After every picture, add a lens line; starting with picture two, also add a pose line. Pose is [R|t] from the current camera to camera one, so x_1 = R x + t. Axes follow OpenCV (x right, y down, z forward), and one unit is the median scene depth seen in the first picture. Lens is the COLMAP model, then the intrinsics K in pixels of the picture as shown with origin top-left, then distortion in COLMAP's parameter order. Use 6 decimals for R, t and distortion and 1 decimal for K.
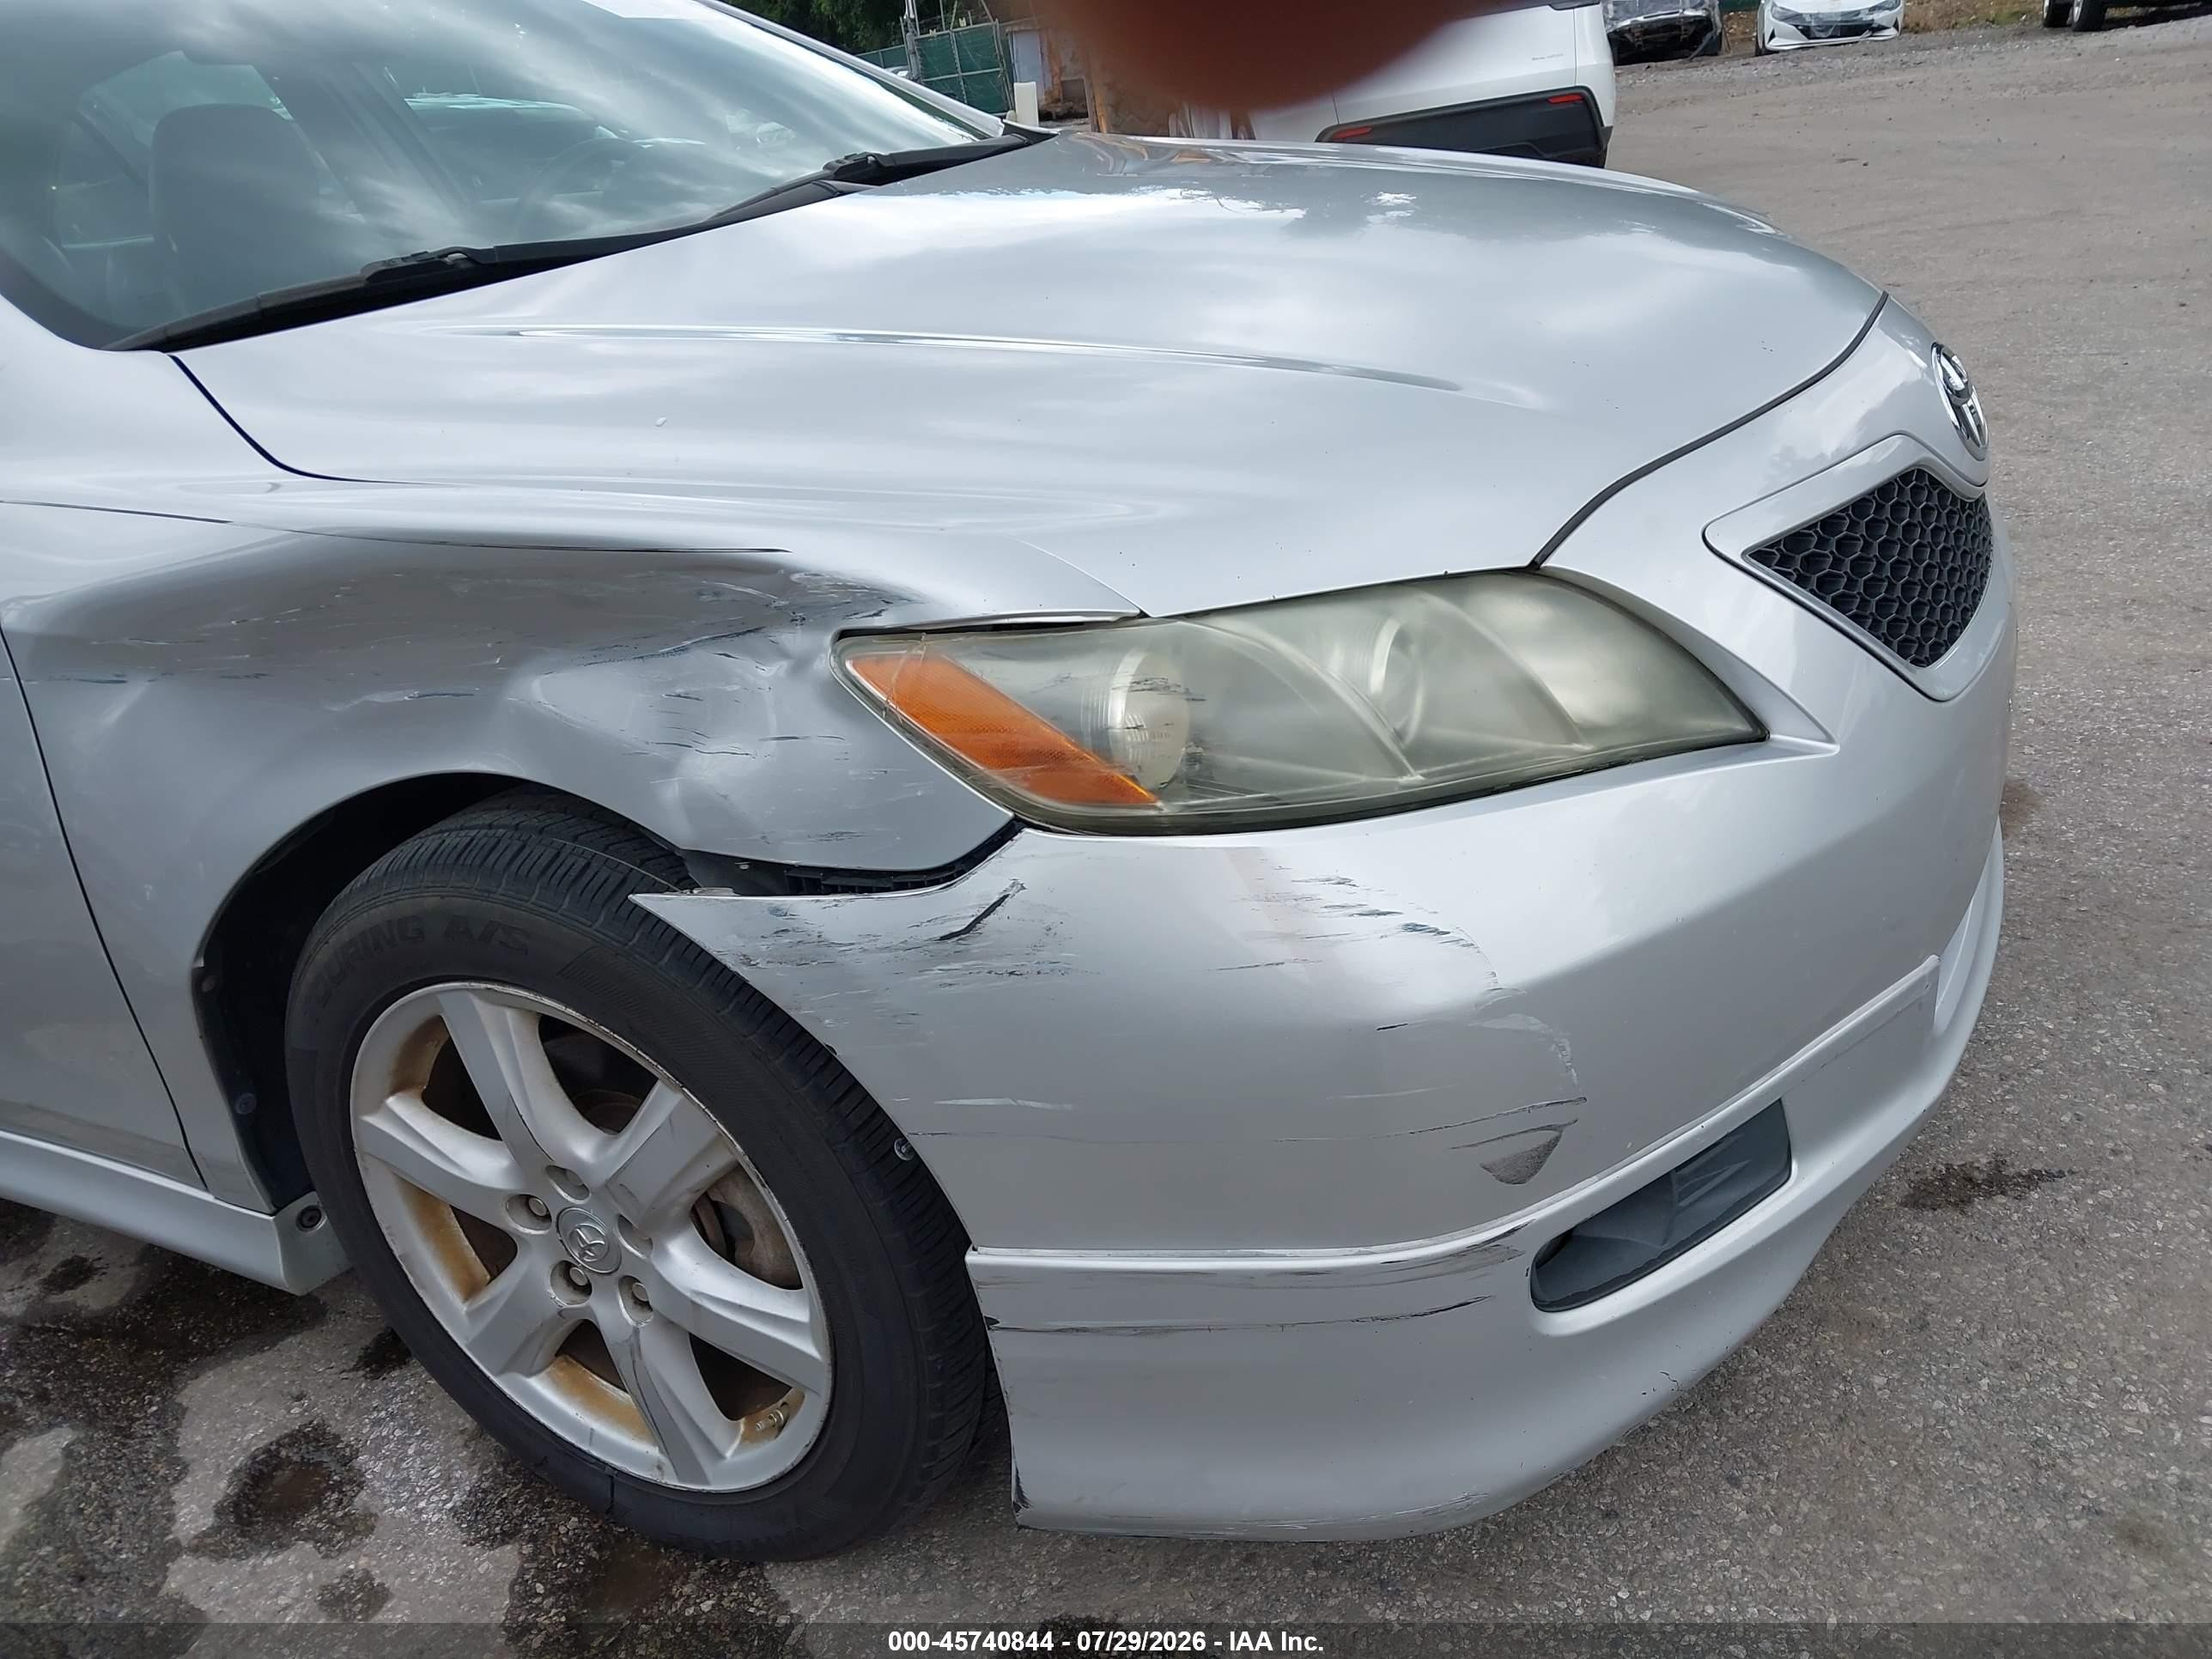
lens RADIAL K [[1756.8, 0, 1114.7], [0, 1756.8, 825.8], [0, 0, 1]] dist [0.018926, -0.026365]
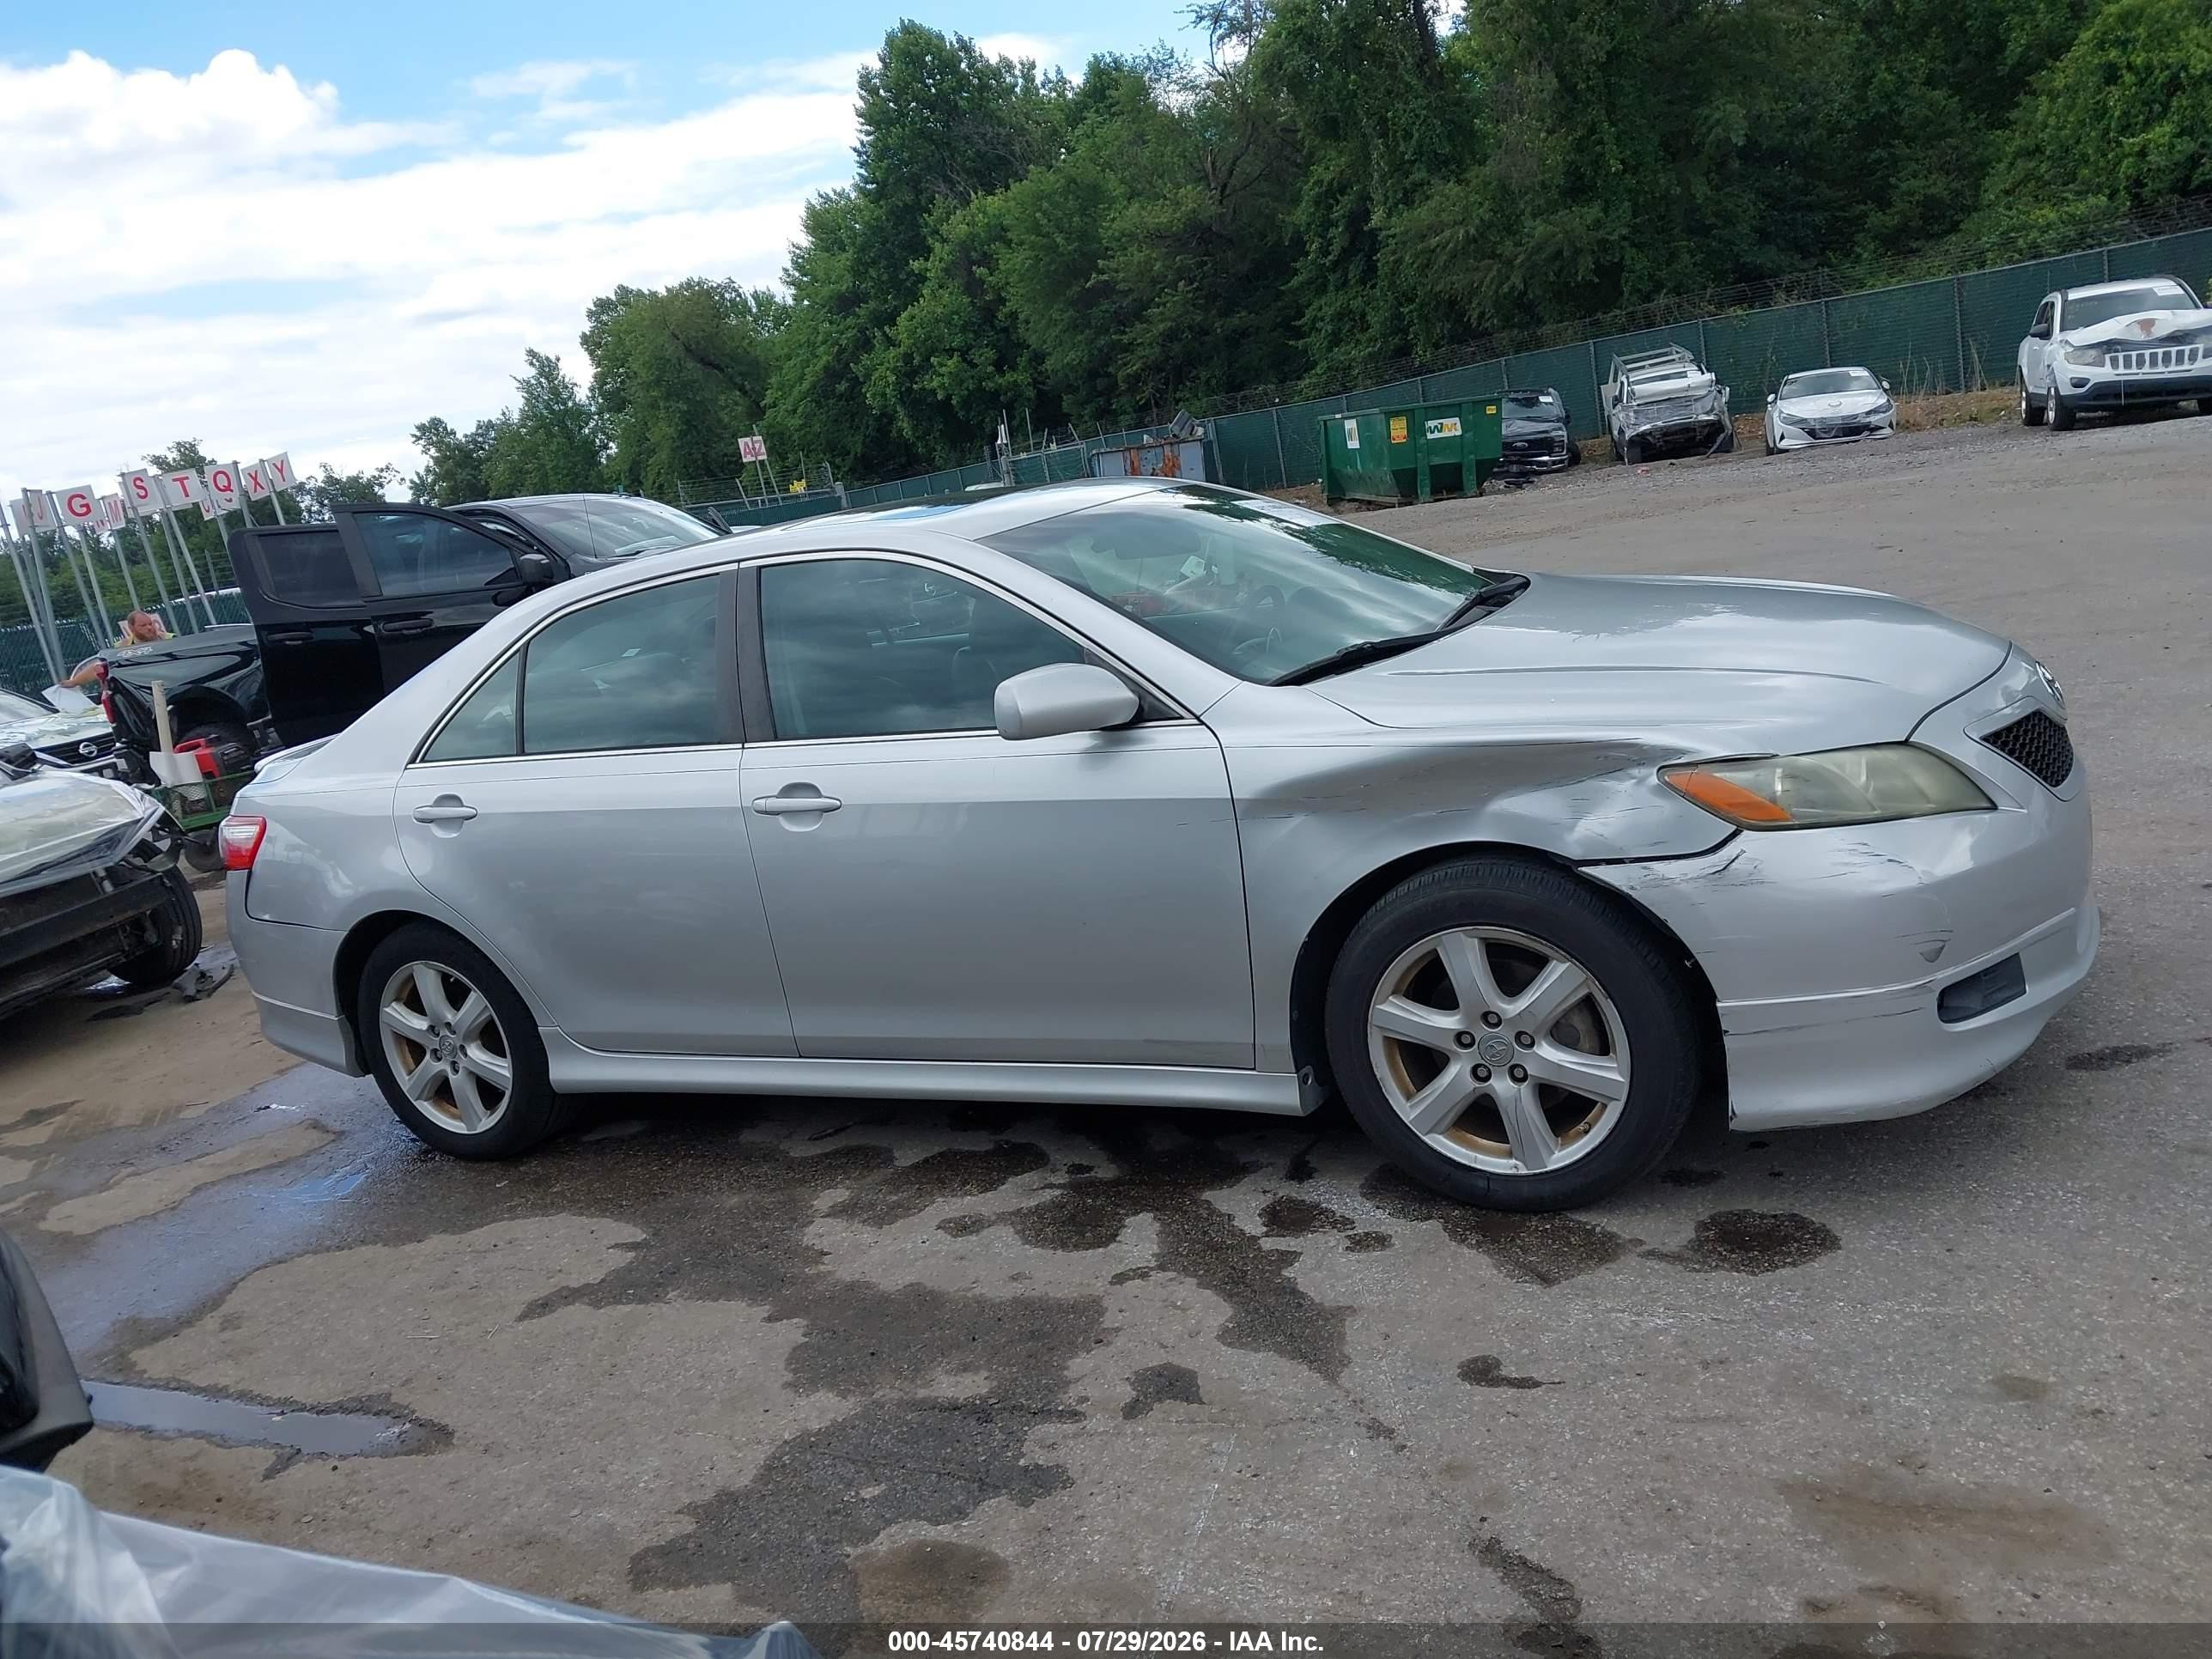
lens RADIAL K [[1756.8, 0, 1100.4], [0, 1756.8, 828.6], [0, 0, 1]] dist [0.018926, -0.026365]
pose [[0.999307, -0.026570, -0.026054, -0.442145], [0.020699, 0.978712, -0.204190, 0.242800], [0.030925, 0.203510, 0.978584, -0.783914]]
